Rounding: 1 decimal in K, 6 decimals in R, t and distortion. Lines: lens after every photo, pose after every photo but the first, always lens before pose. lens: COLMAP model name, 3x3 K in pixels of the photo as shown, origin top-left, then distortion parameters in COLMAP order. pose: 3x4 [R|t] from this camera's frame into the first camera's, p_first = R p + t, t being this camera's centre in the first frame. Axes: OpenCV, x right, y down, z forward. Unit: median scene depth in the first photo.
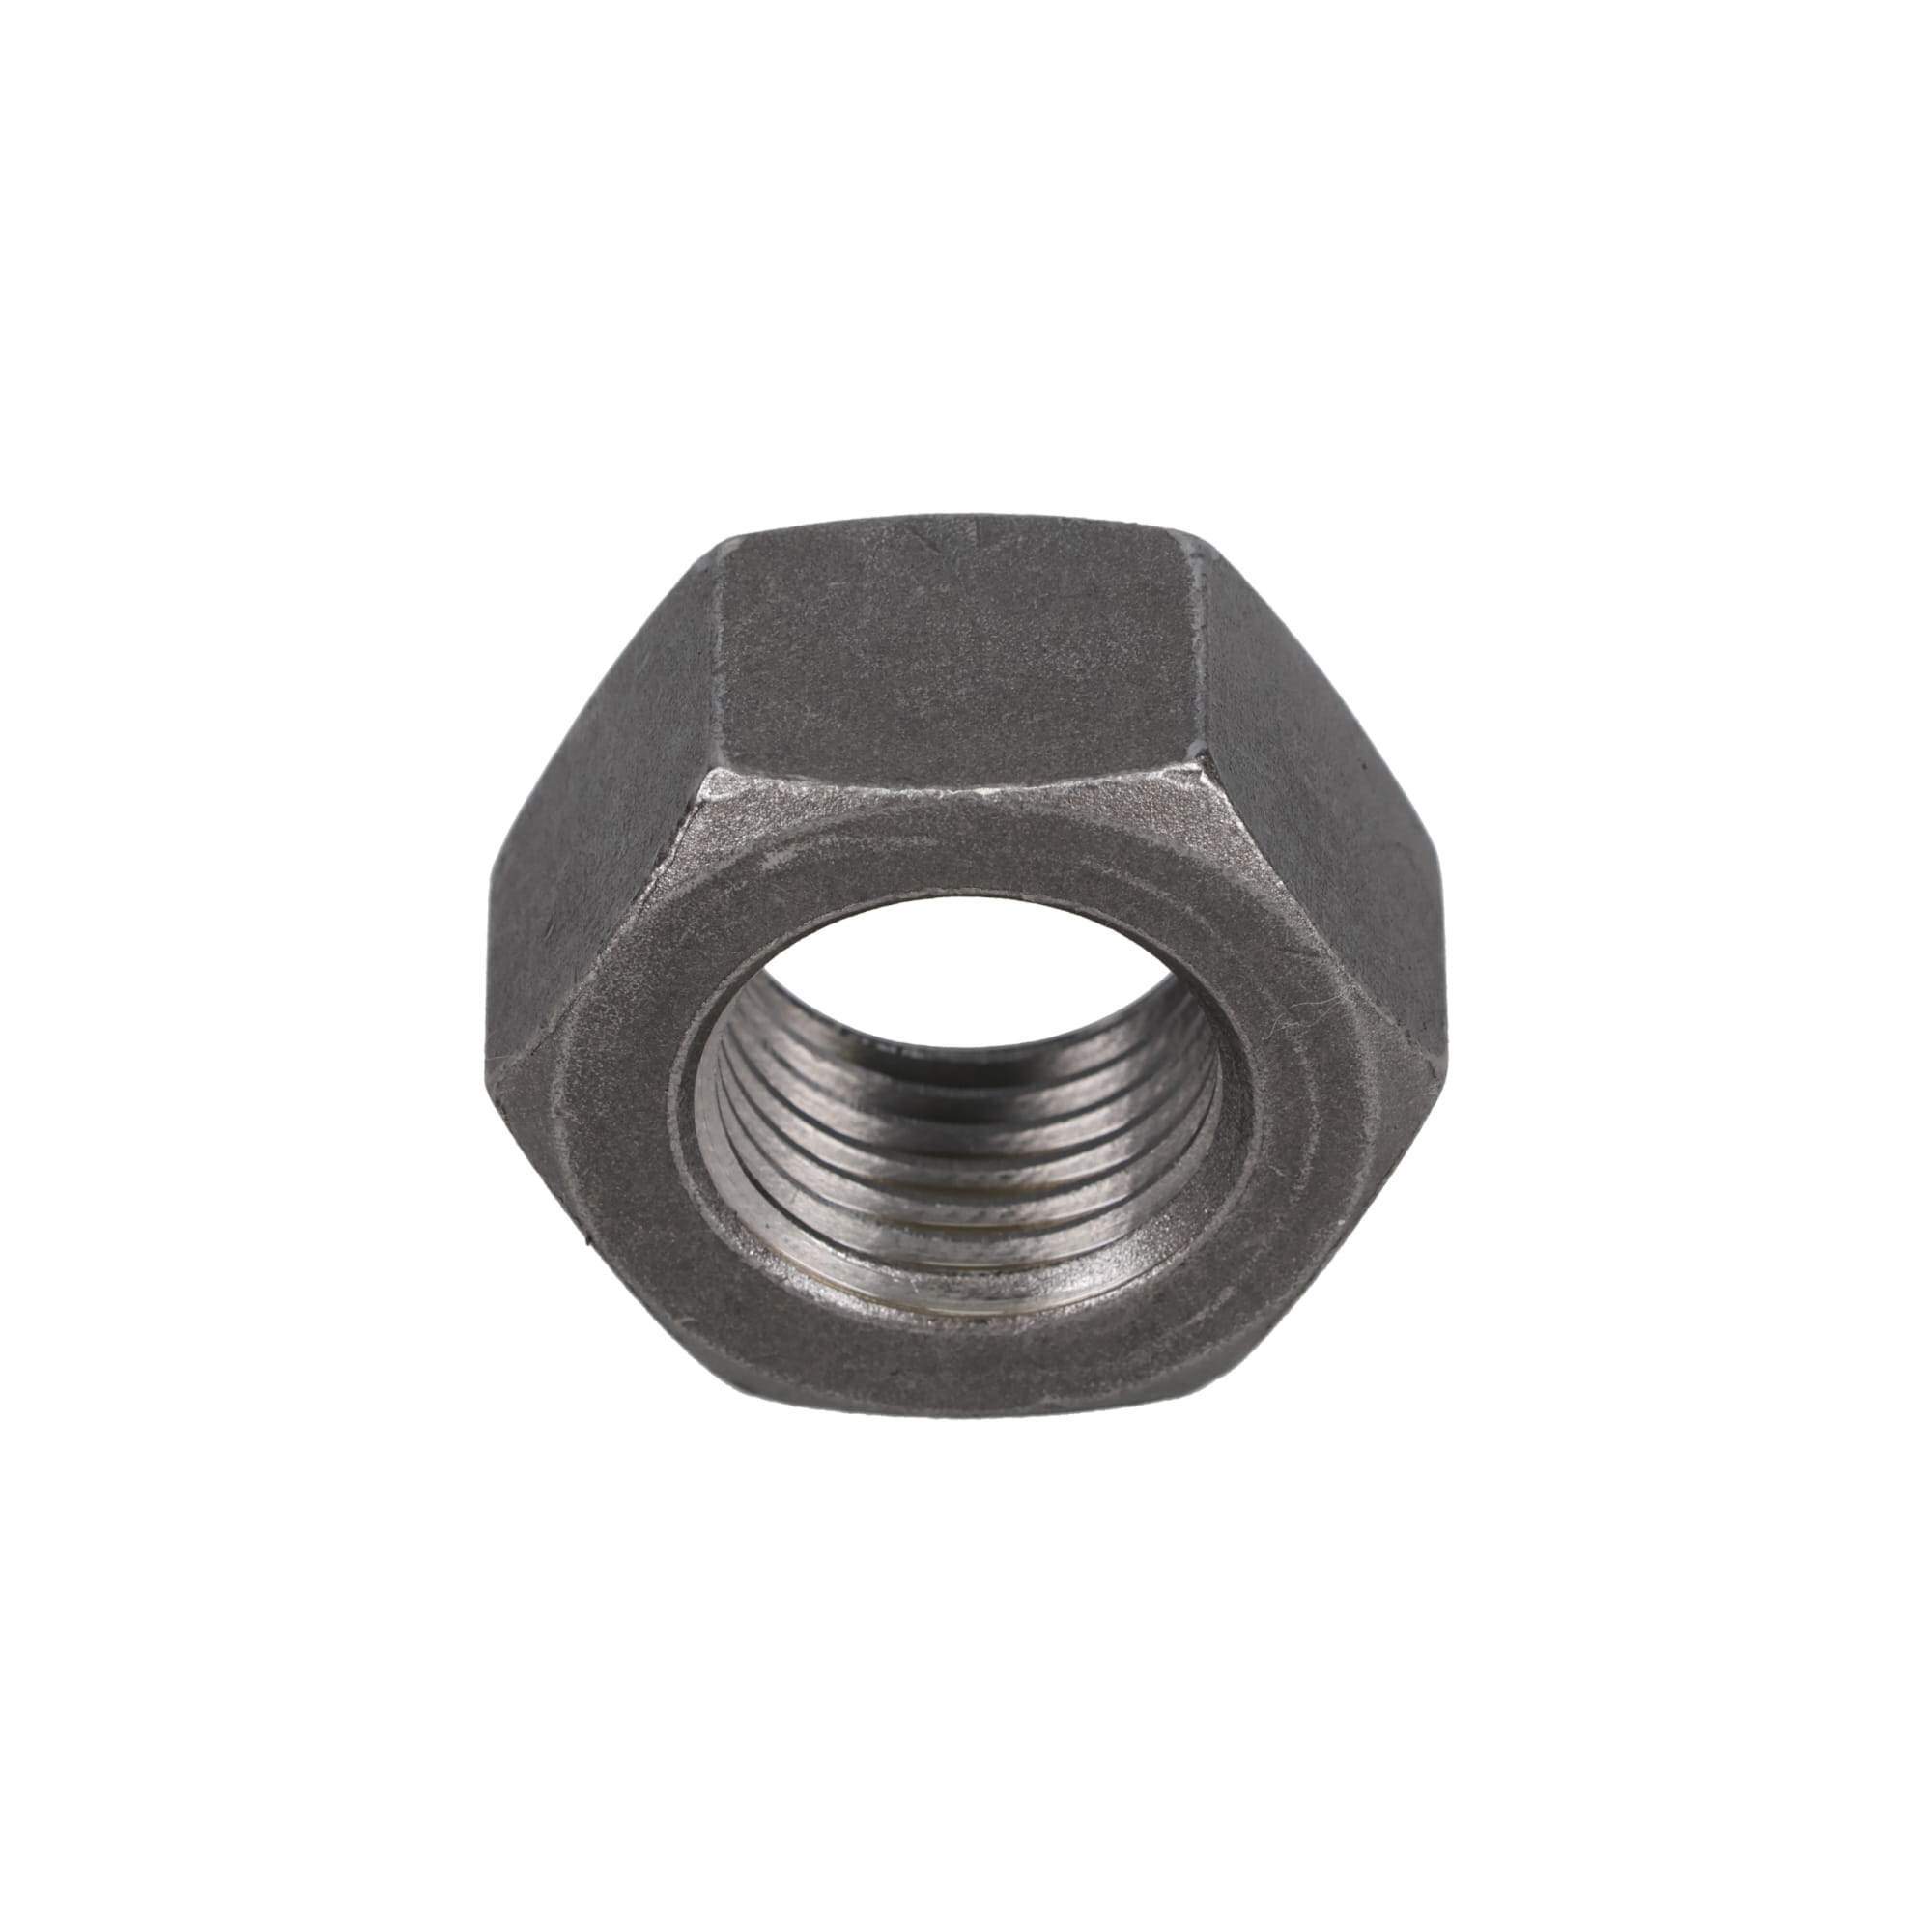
lens RADIAL K [[13511.3, 0, 966.0], [0, 13511.3, 966.0], [0, 0, 1]] dist [0.840879, 5.370231]
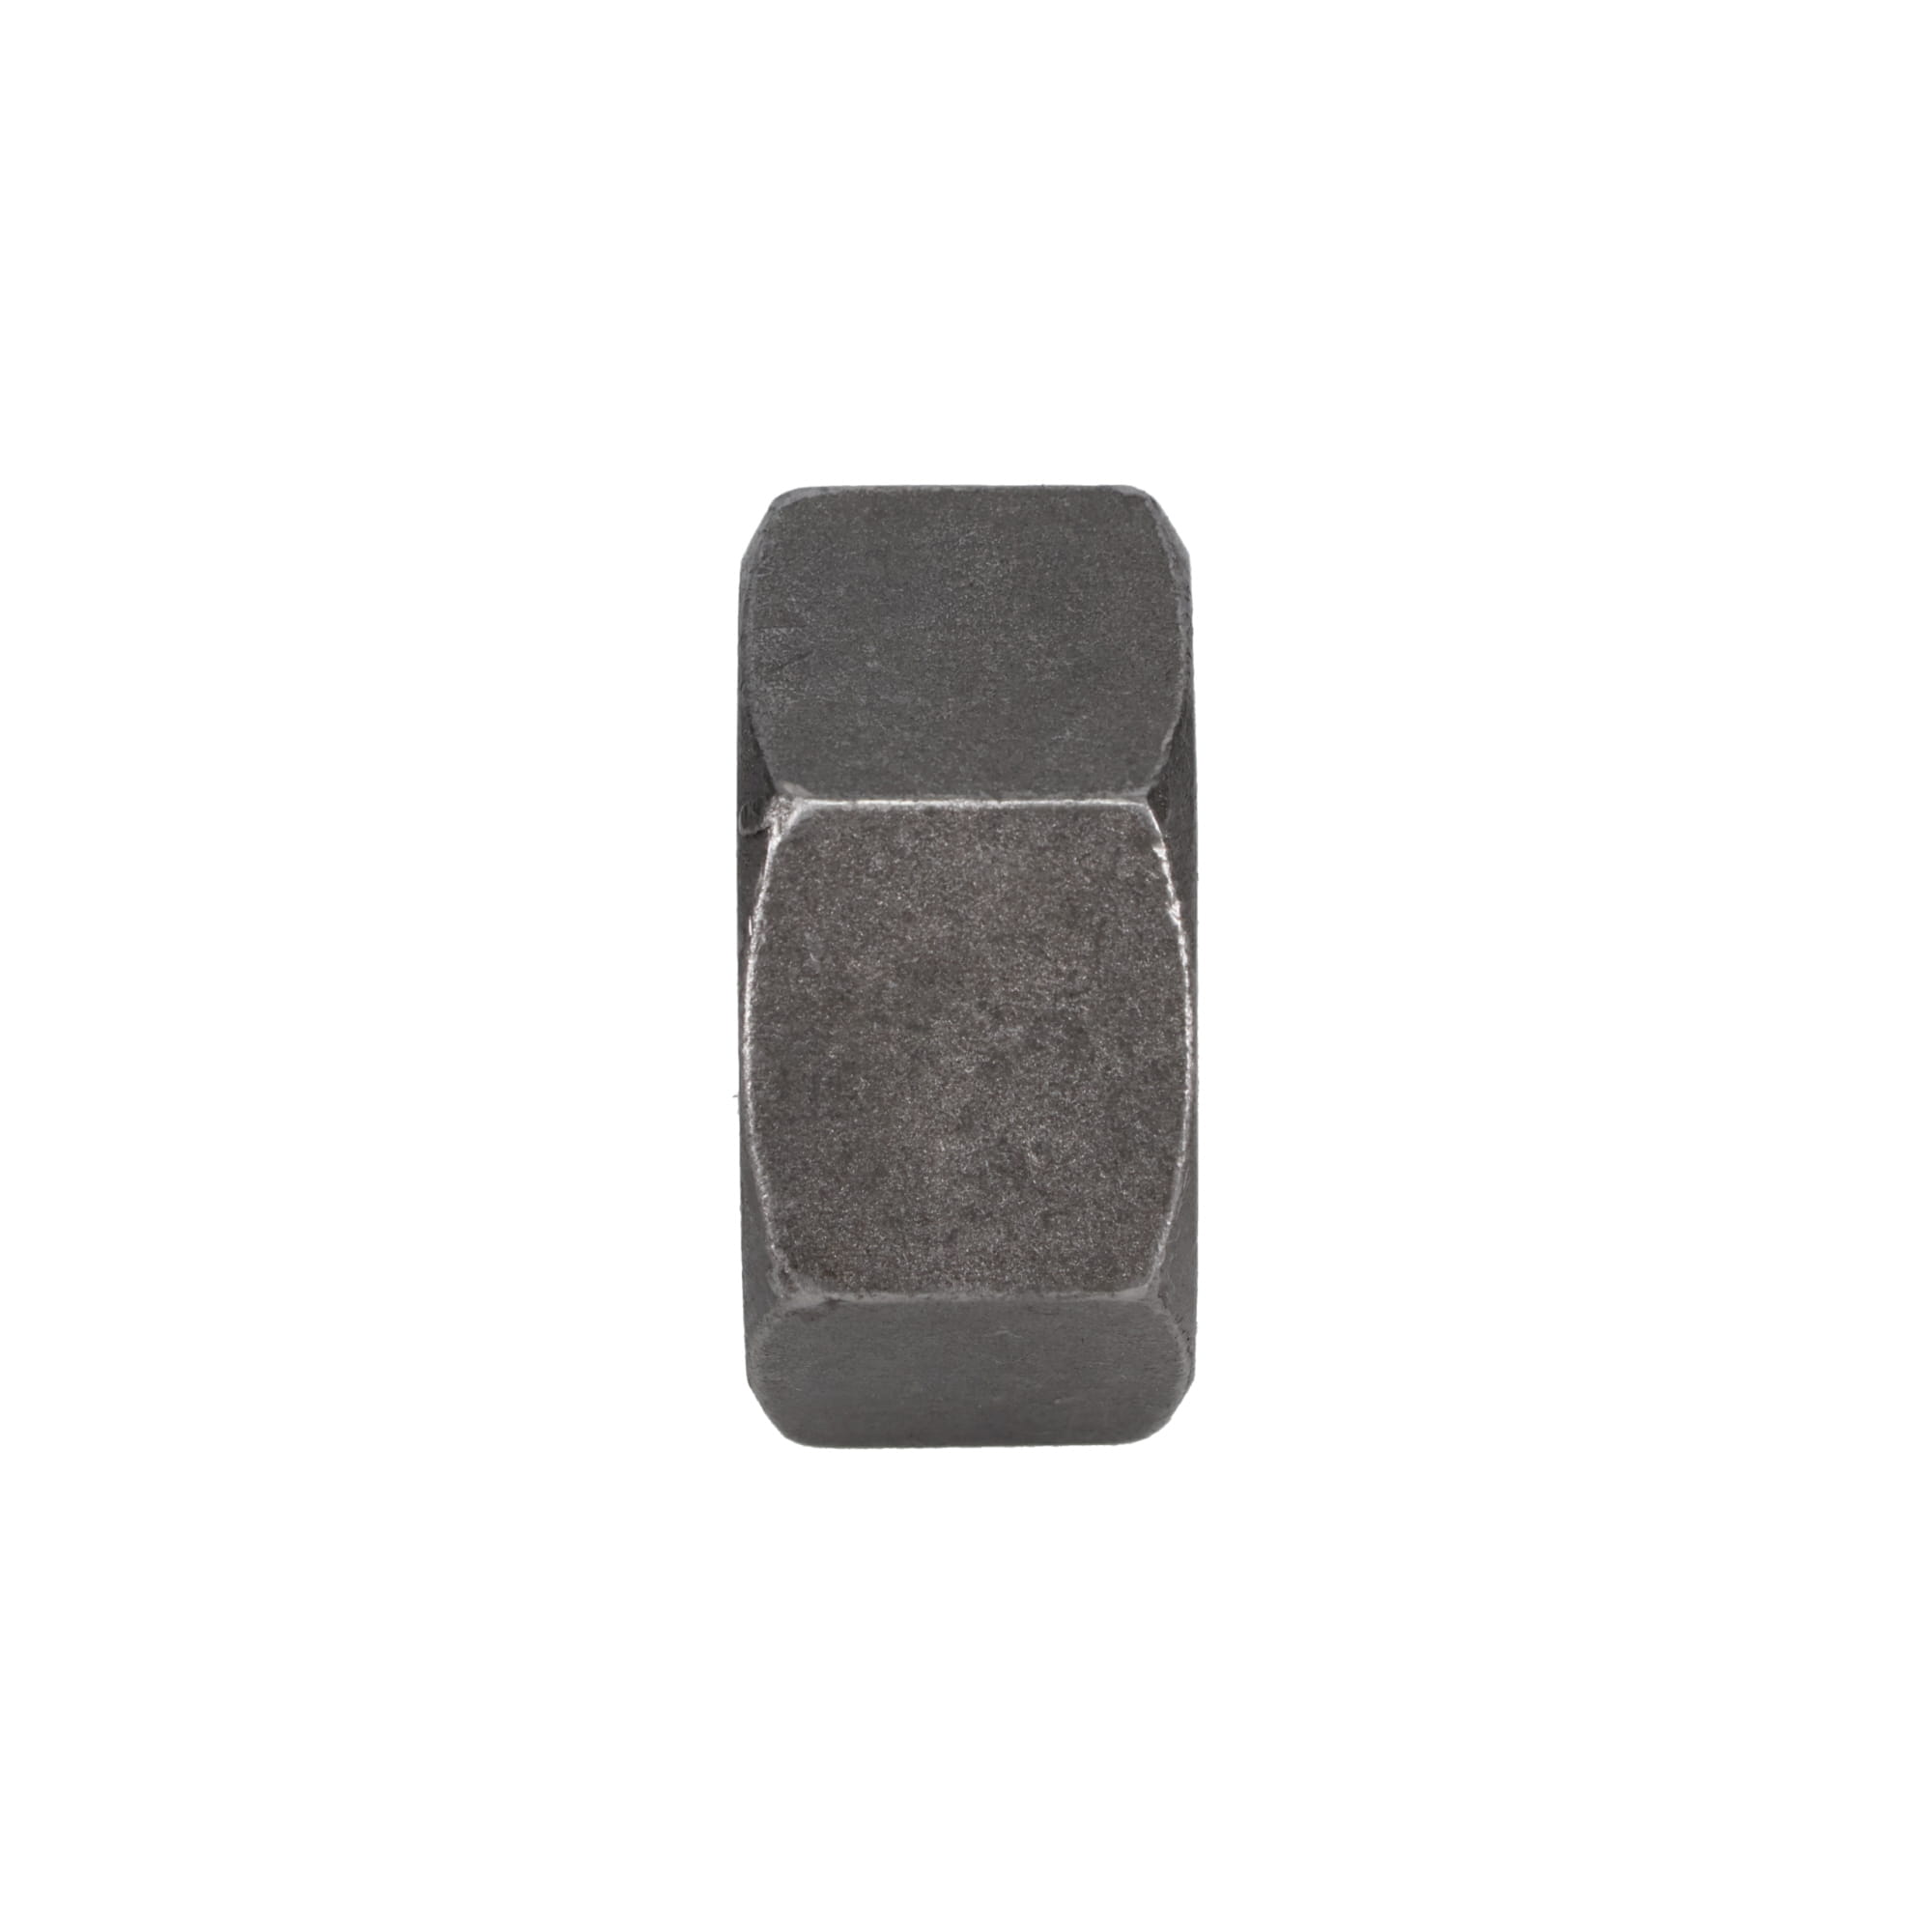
lens RADIAL K [[13511.3, 0, 966.0], [0, 13511.3, 966.0], [0, 0, 1]] dist [0.840879, 5.370231]
pose [[-0.001950, -0.638179, 0.769885, -0.767090], [0.659703, 0.577769, 0.480599, -0.478870], [-0.751524, 0.508833, 0.419882, 0.597101]]
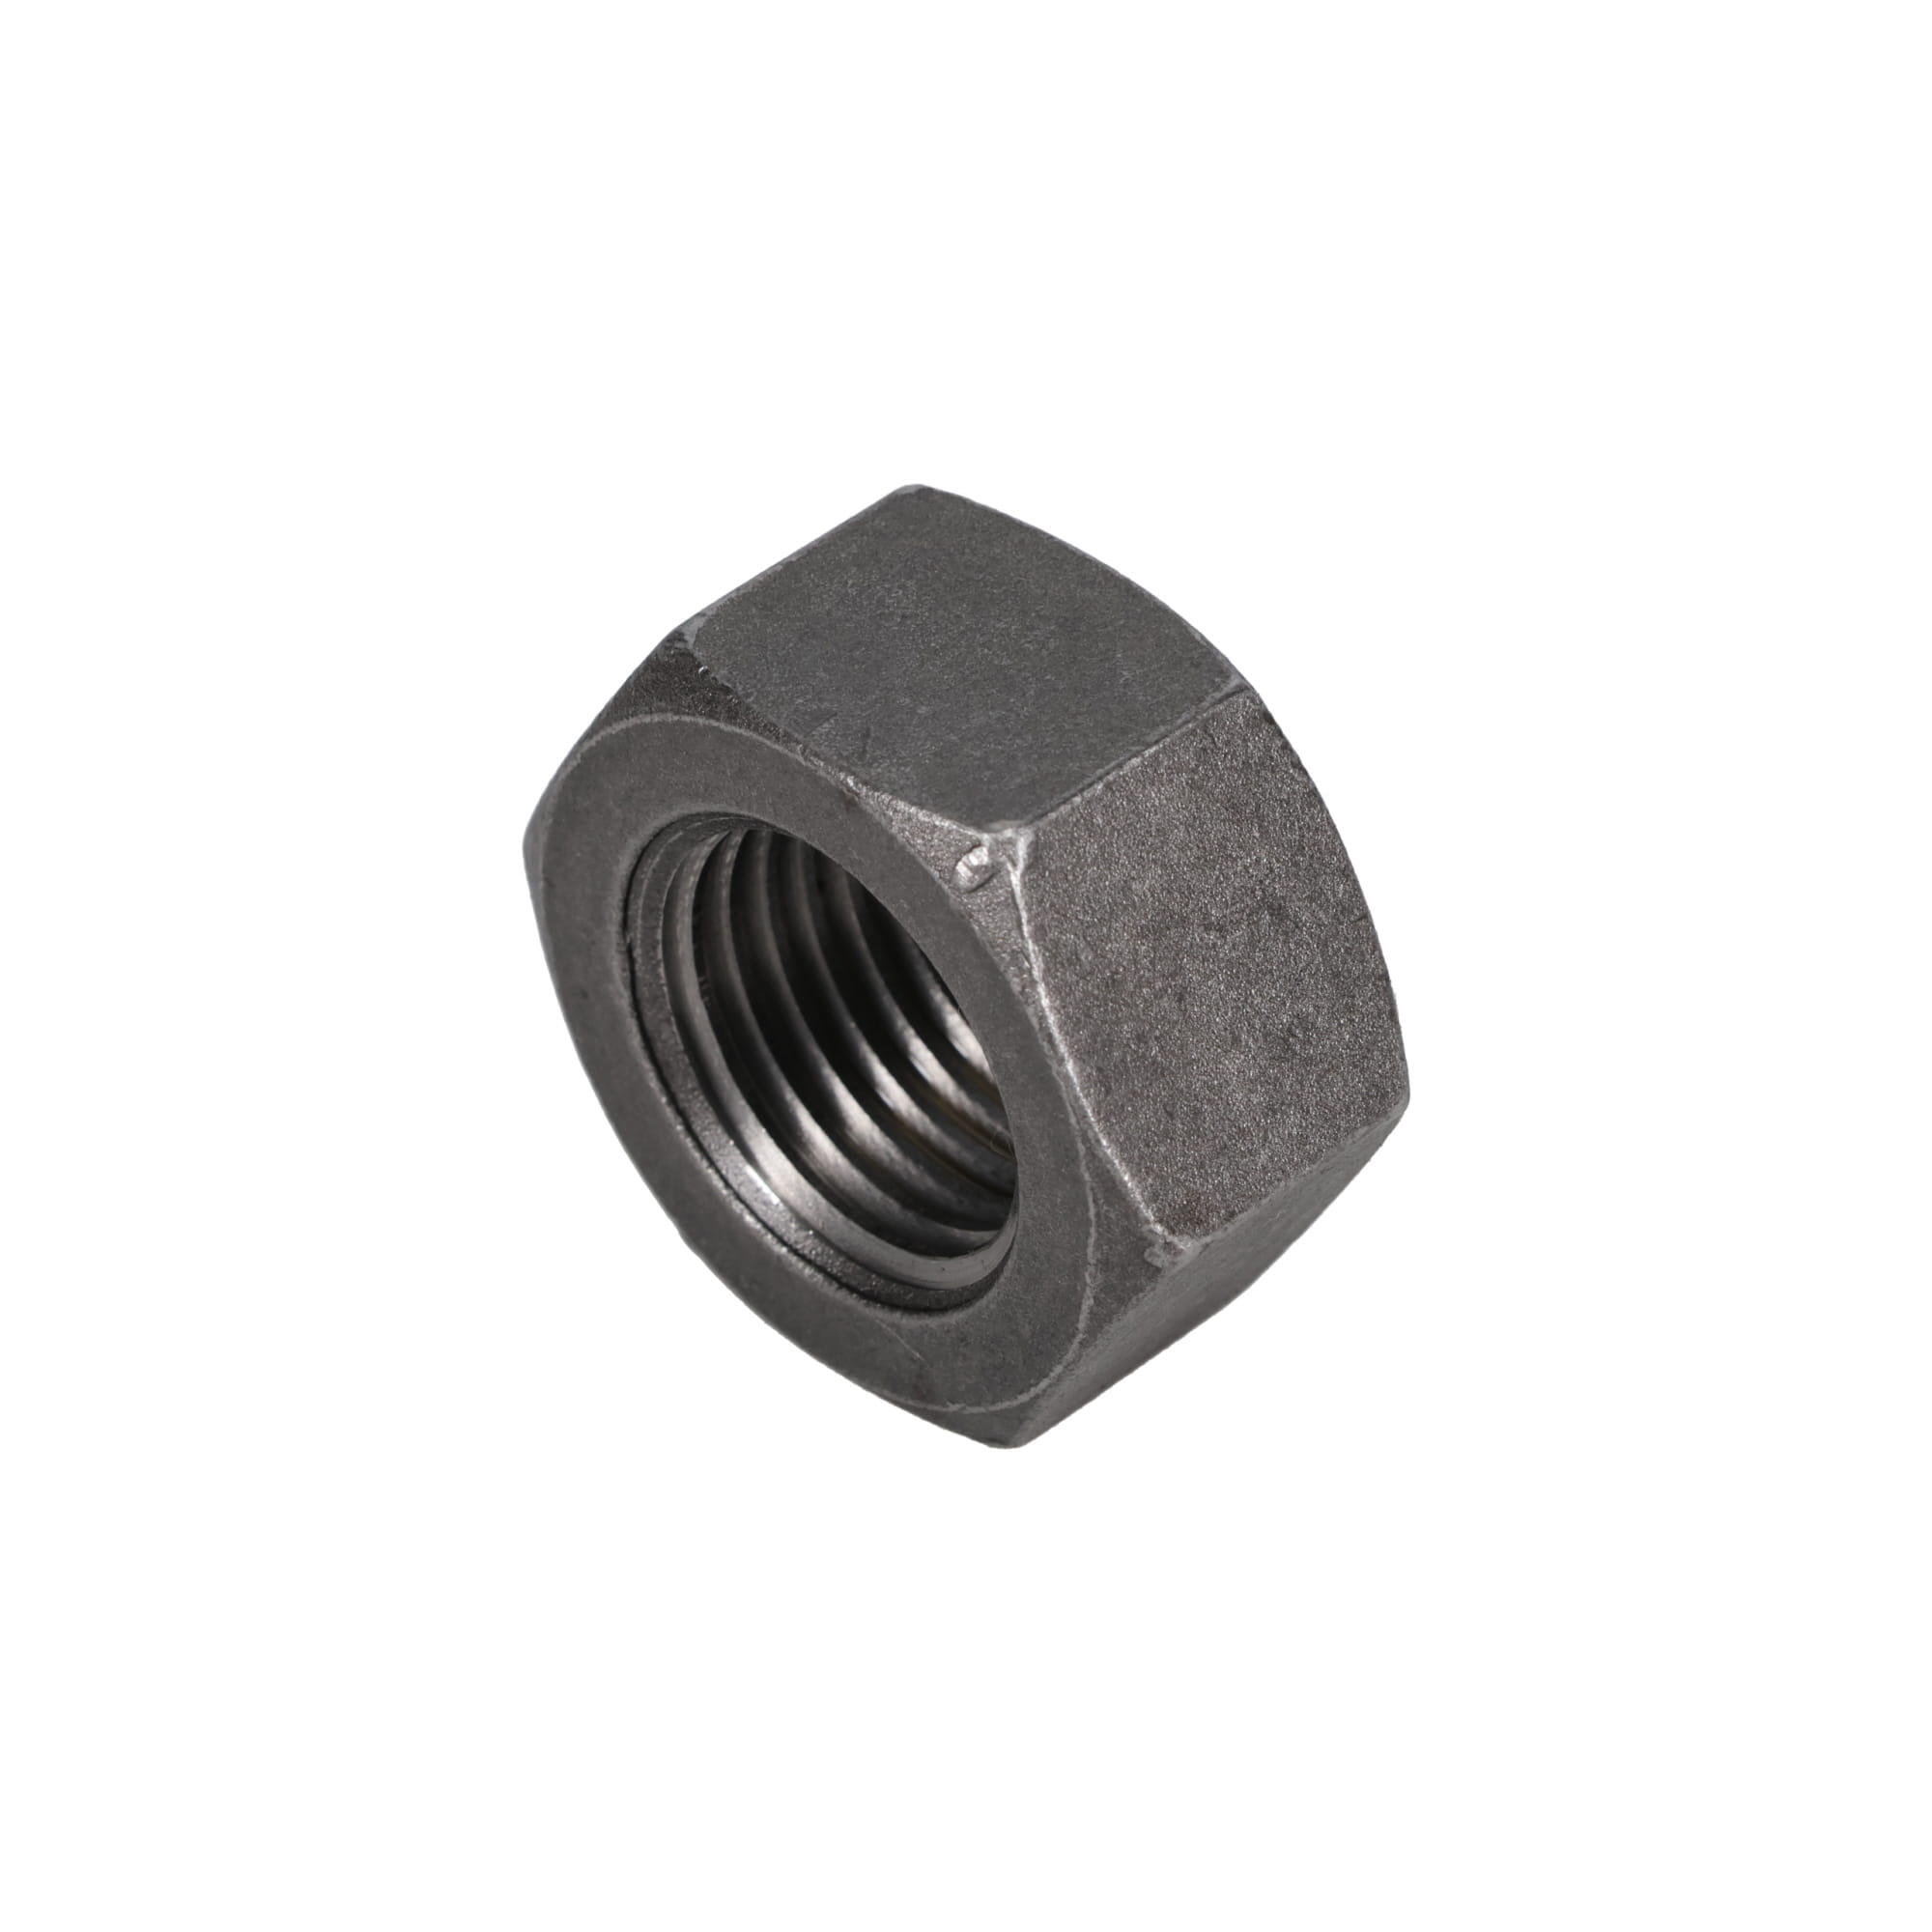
lens RADIAL K [[13511.3, 0, 966.0], [0, 13511.3, 966.0], [0, 0, 1]] dist [0.840879, 5.370231]
pose [[-0.708613, -0.437767, 0.553378, -0.582057], [0.476670, 0.281249, 0.832877, -0.875427], [-0.520243, 0.853967, 0.009374, 1.005325]]
